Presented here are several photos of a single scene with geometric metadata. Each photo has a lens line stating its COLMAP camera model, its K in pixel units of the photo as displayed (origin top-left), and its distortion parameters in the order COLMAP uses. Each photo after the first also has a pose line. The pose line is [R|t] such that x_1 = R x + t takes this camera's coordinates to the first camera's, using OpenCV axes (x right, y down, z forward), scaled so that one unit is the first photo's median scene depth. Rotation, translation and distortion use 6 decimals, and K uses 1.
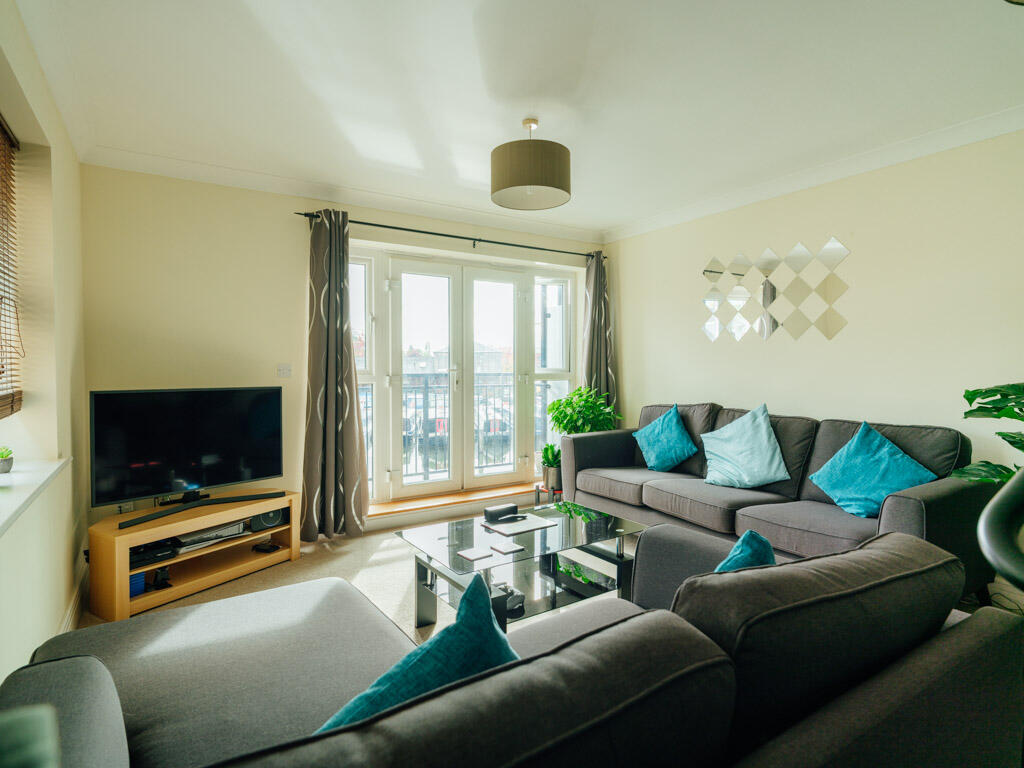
lens RADIAL K [[542.7, 0, 512.0], [0, 542.7, 384.0], [0, 0, 1]] dist [-0.001928, -0.001175]
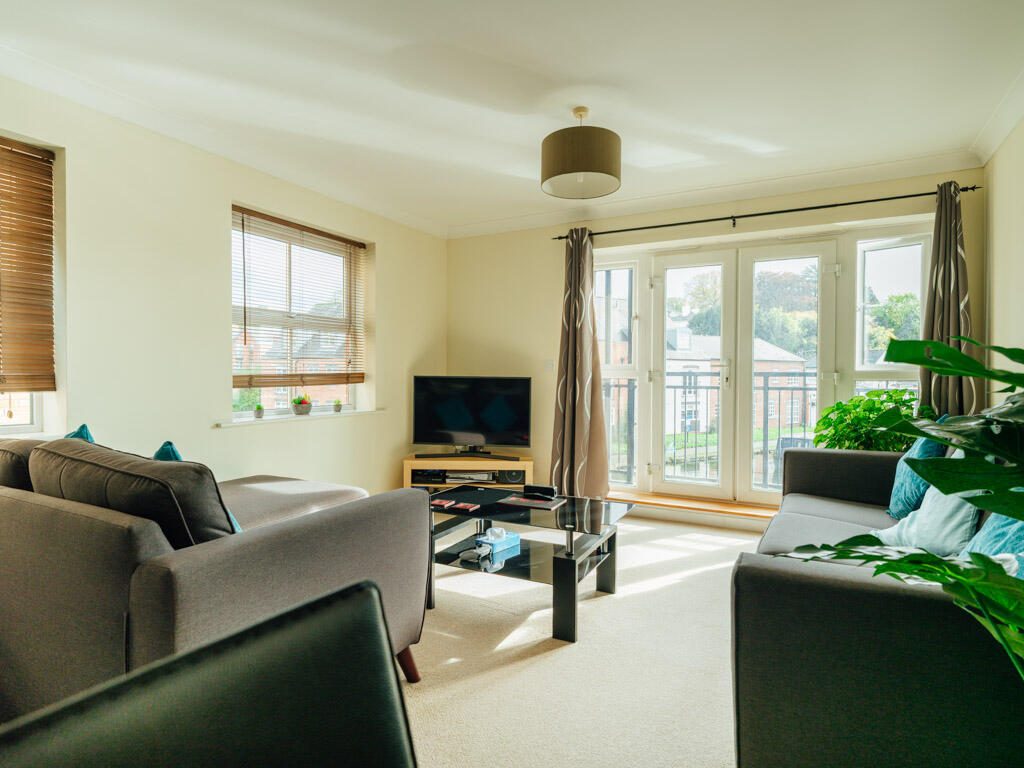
lens RADIAL K [[553.7, 0, 512.0], [0, 553.7, 384.0], [0, 0, 1]] dist [0.002691, 0.000623]
pose [[0.491348, 0.020450, -0.870723, 0.630663], [-0.033887, 0.999416, 0.004350, 0.015453], [0.870304, 0.027369, 0.491754, 0.284314]]
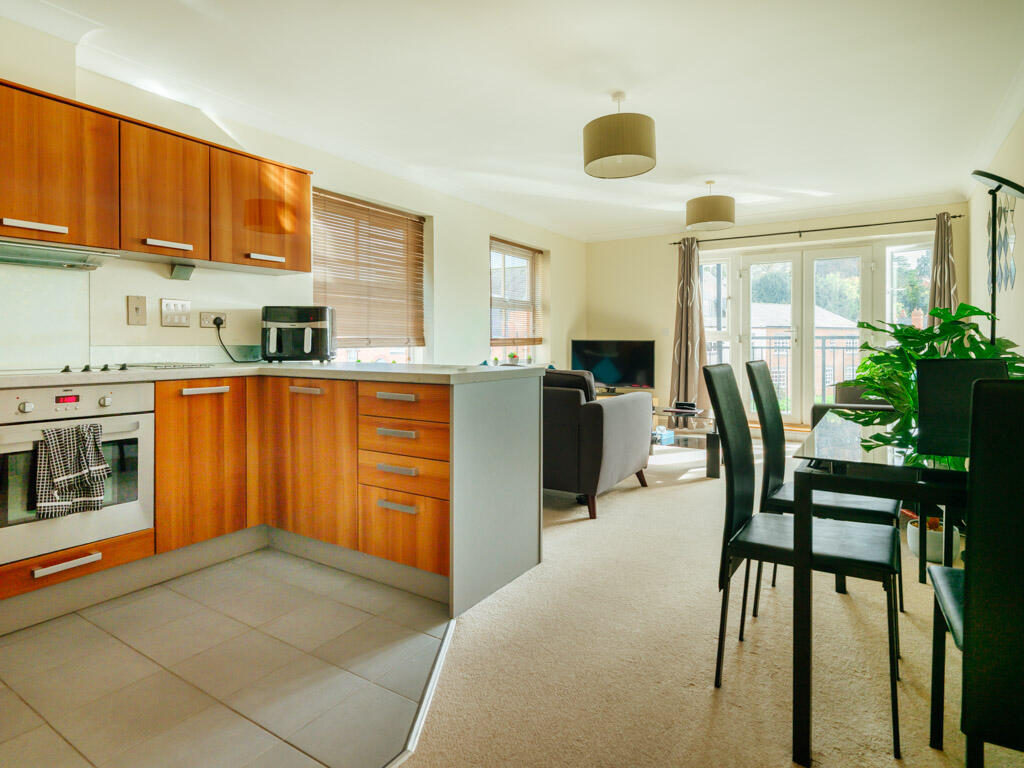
lens RADIAL K [[565.6, 0, 512.7], [0, 565.6, 347.3], [0, 0, 1]] dist [-0.002343, -0.000727]
pose [[0.427115, 0.008063, -0.904162, 1.009879], [-0.030028, 0.999535, -0.005272, 0.048748], [0.903699, 0.029402, 0.427158, -0.240446]]
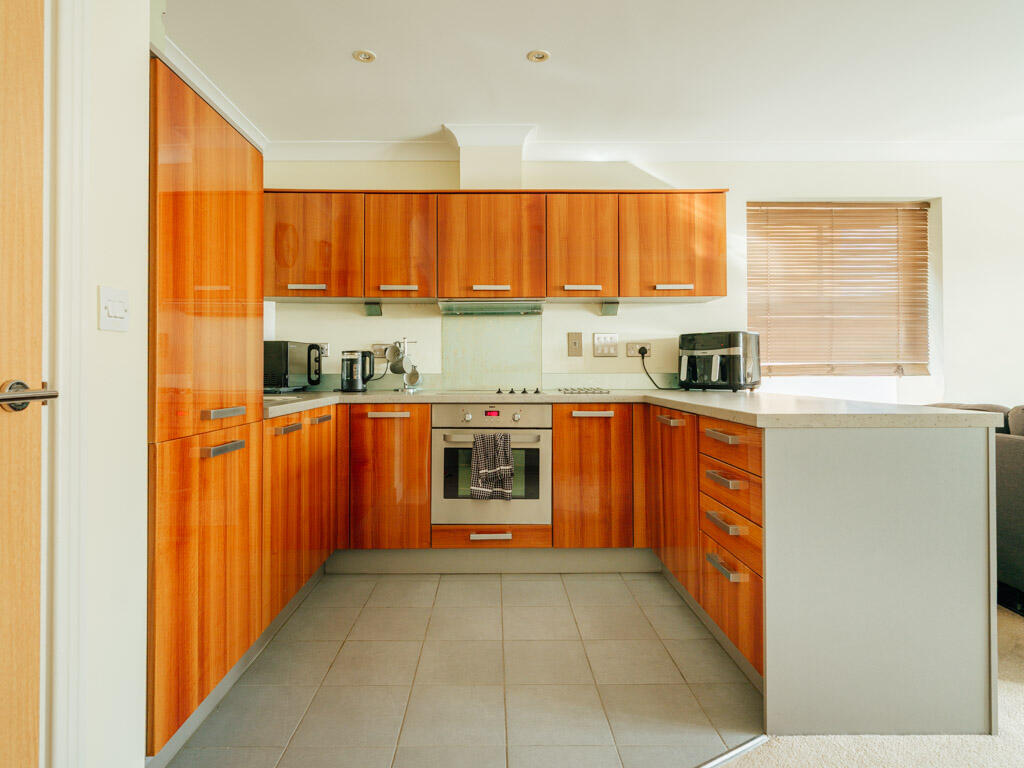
lens RADIAL K [[560.5, 0, 509.6], [0, 560.5, 363.1], [0, 0, 1]] dist [0.001468, 0.000304]
pose [[-0.524969, -0.004483, -0.851110, 0.940569], [-0.024745, 0.999644, 0.009998, 0.034417], [0.850762, 0.026310, -0.524893, 0.022315]]
